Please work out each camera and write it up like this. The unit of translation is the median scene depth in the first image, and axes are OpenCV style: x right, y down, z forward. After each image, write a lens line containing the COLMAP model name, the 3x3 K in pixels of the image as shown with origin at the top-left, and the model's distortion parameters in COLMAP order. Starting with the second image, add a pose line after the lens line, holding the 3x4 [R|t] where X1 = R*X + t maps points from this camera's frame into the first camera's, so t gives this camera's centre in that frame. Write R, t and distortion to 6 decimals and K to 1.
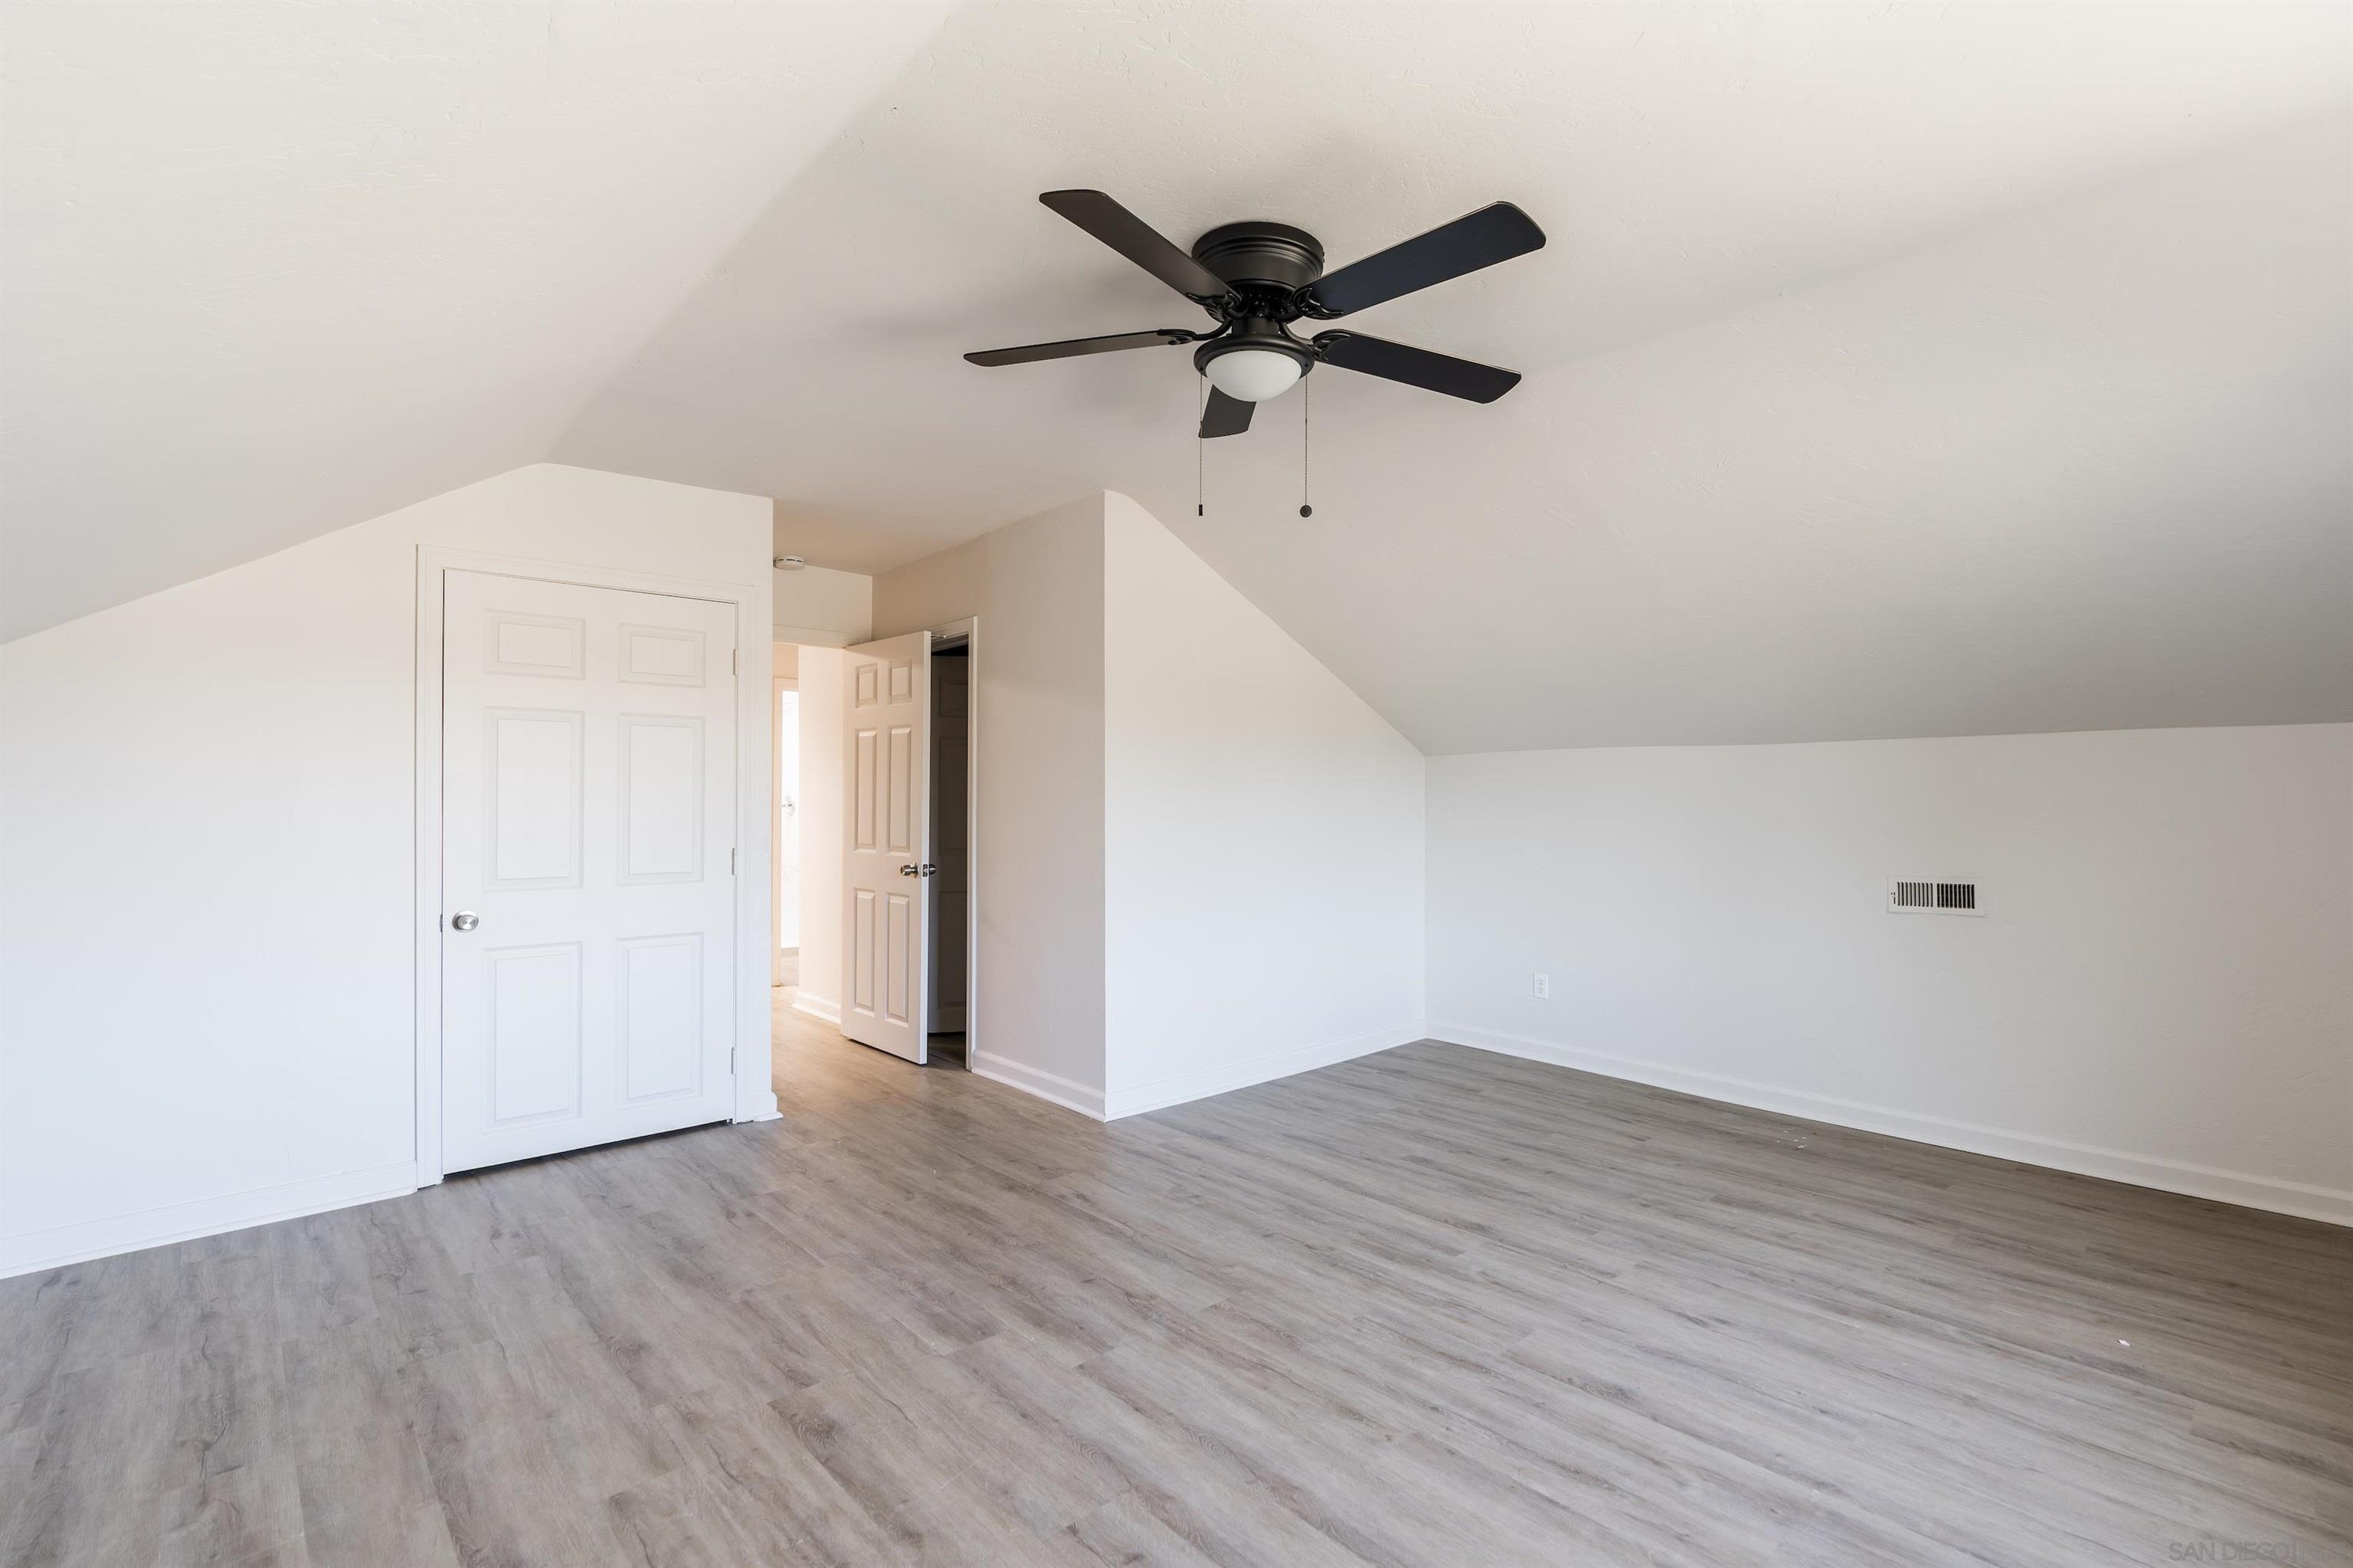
lens RADIAL K [[1077.8, 0, 1176.1], [0, 1077.8, 788.6], [0, 0, 1]] dist [-0.000944, 0.000111]
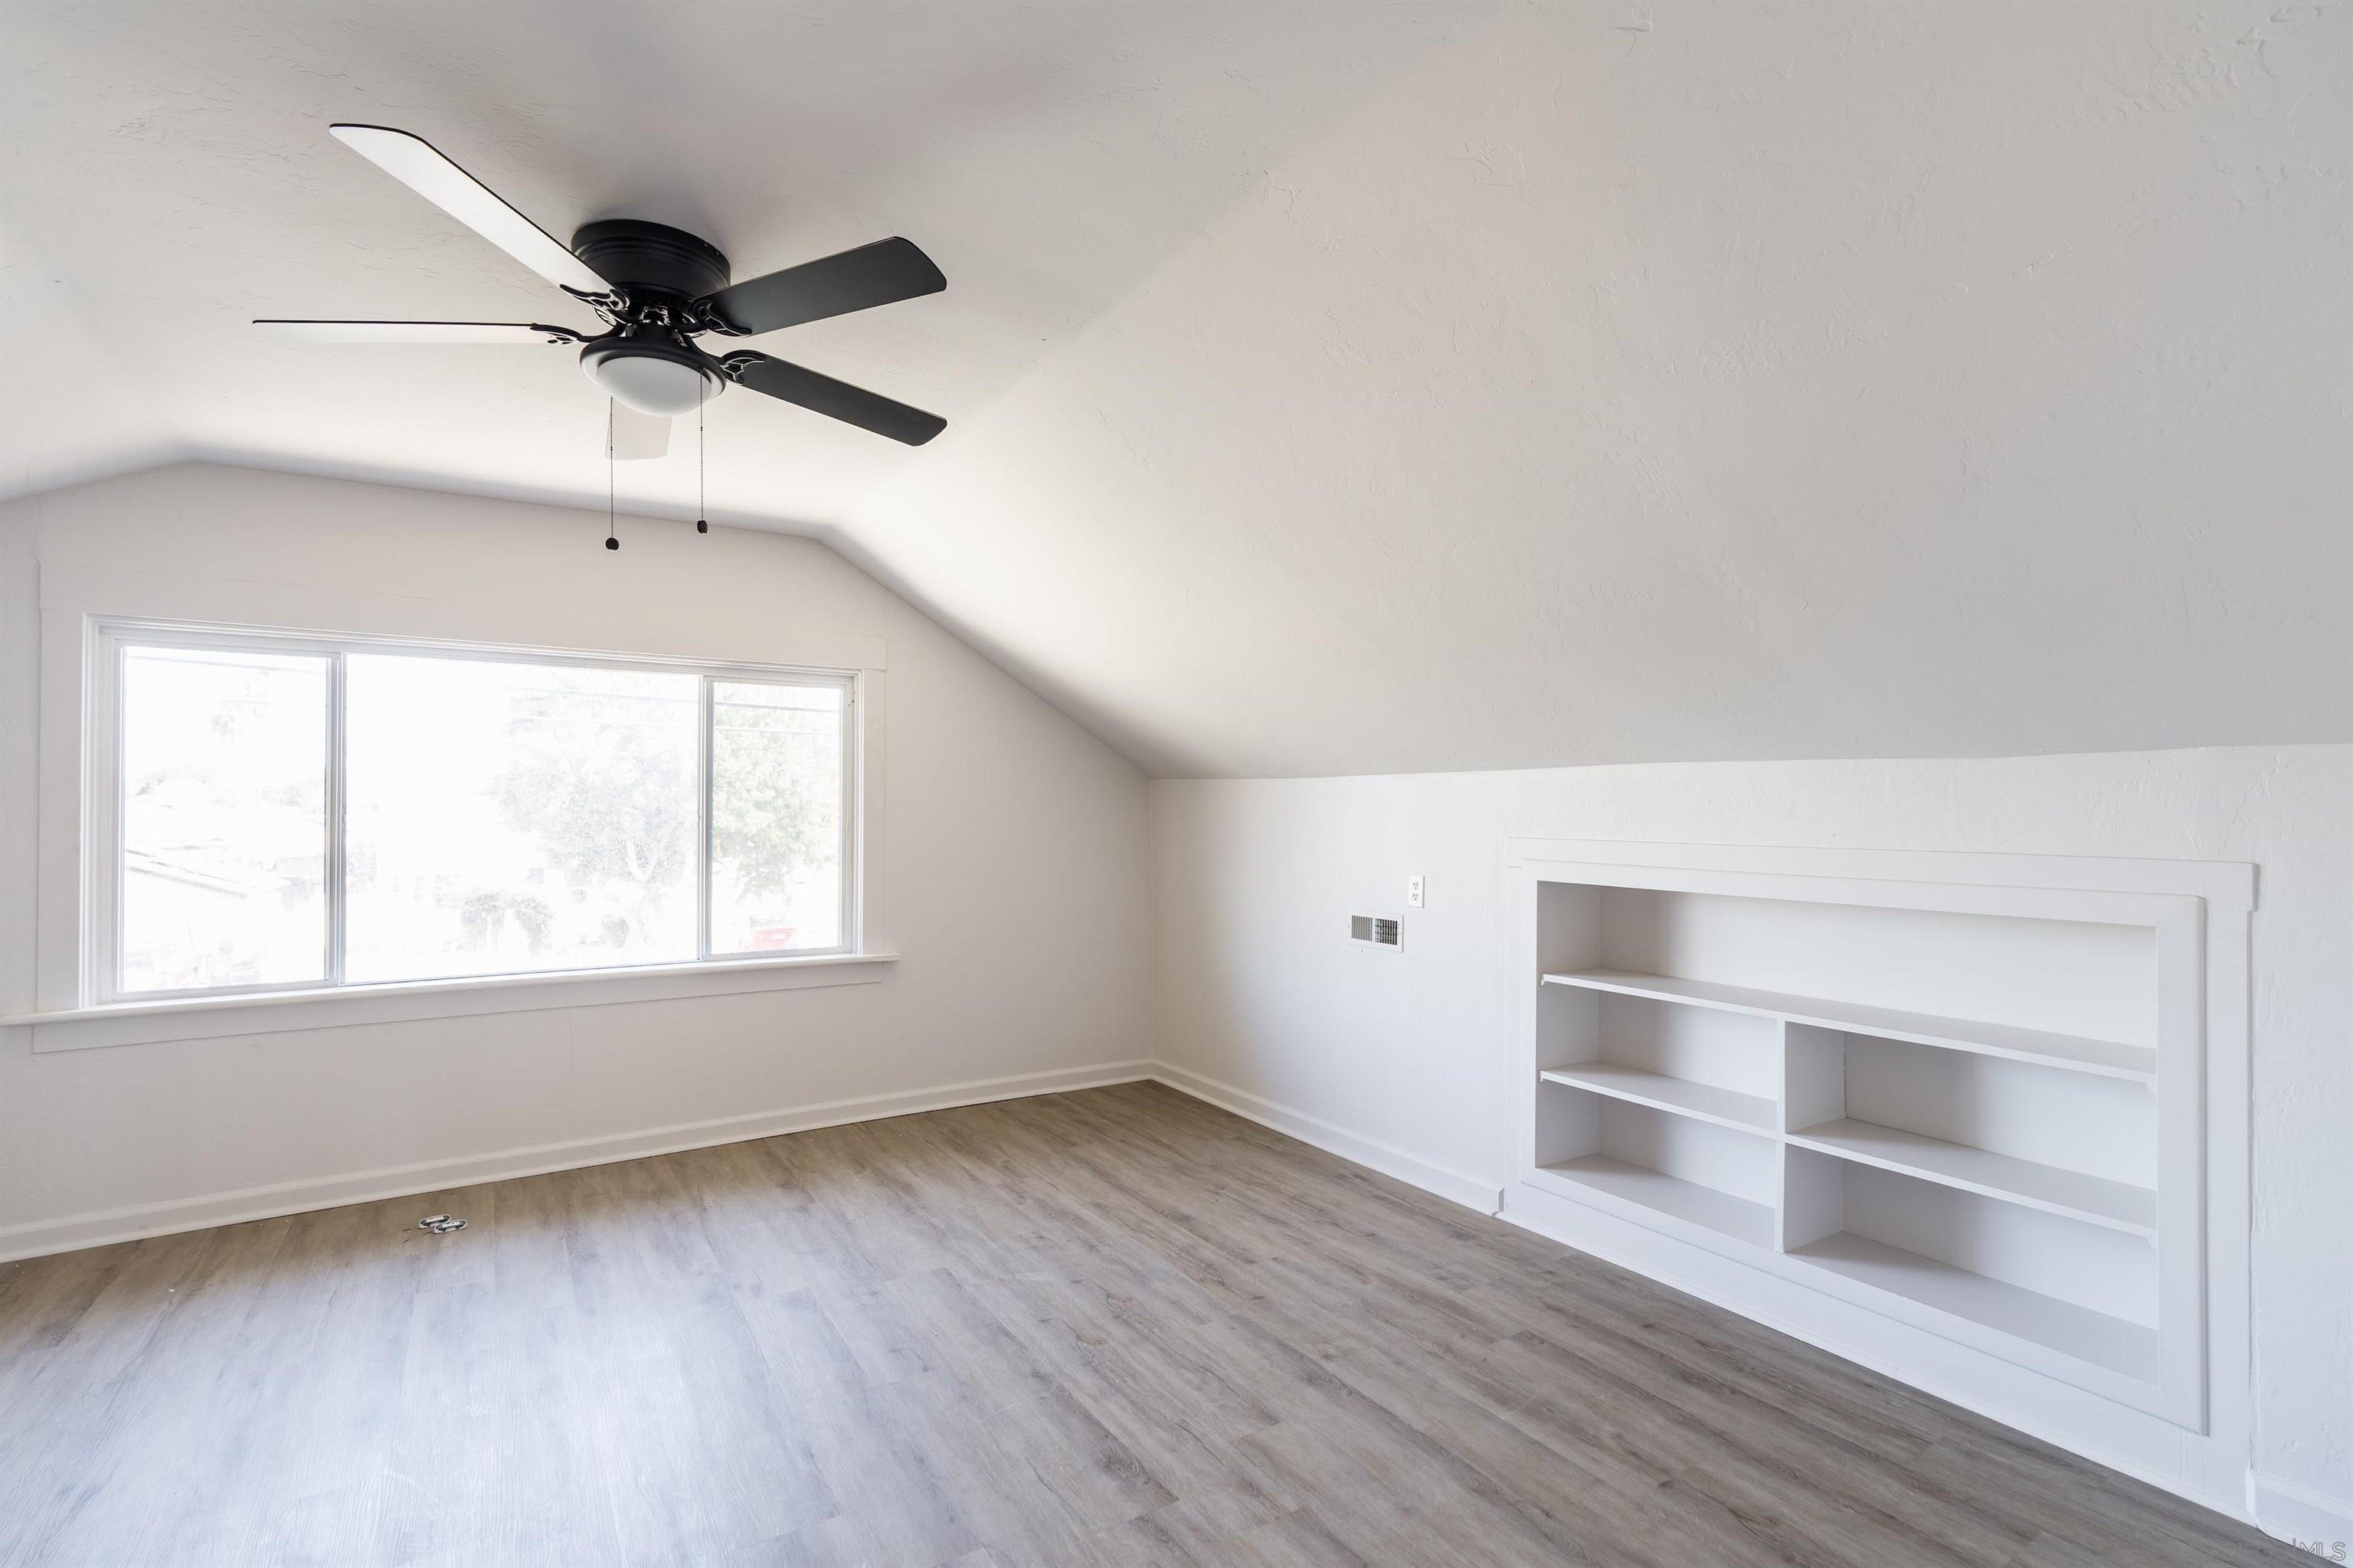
lens RADIAL K [[1077.8, 0, 1177.1], [0, 1077.8, 797.2], [0, 0, 1]] dist [-0.000944, 0.000111]
pose [[-0.986360, 0.007404, 0.164437, -0.592883], [0.004565, 0.999834, -0.017638, -0.017106], [-0.164540, -0.016647, -0.986230, 2.130286]]
